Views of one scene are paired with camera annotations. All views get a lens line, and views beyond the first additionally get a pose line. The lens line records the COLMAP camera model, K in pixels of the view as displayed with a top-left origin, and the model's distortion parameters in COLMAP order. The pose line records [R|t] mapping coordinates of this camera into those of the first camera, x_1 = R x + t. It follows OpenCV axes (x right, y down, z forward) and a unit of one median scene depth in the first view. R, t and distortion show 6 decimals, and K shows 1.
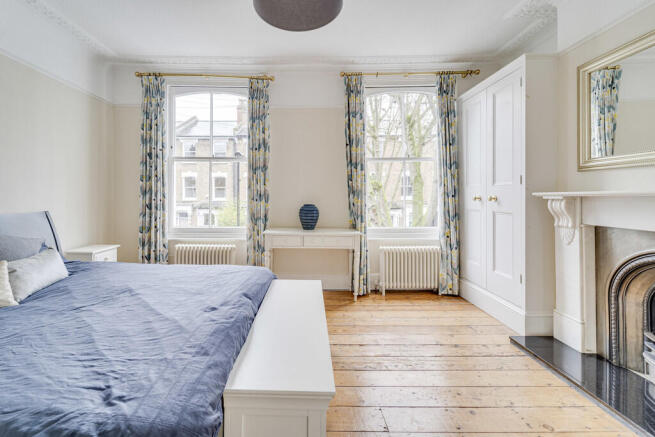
lens RADIAL K [[278.5, 0, 327.2], [0, 278.5, 196.5], [0, 0, 1]] dist [0.001119, 0.000215]
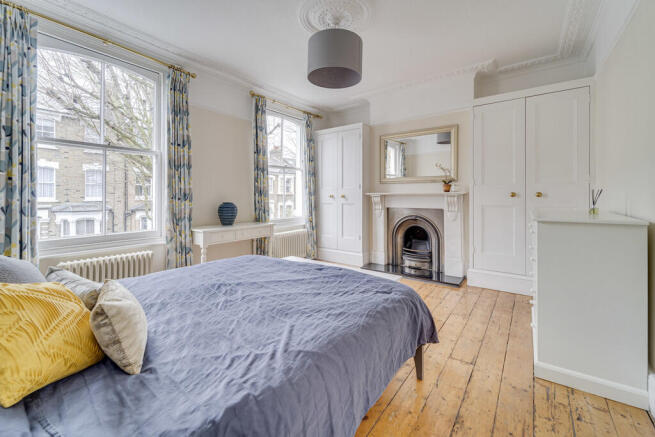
lens RADIAL K [[278.5, 0, 327.2], [0, 278.5, 196.5], [0, 0, 1]] dist [0.001119, 0.000215]
pose [[0.582906, -0.004444, 0.812528, -0.734462], [0.001964, 0.999990, 0.004061, 0.001509], [-0.812537, -0.000771, 0.582909, 0.038827]]
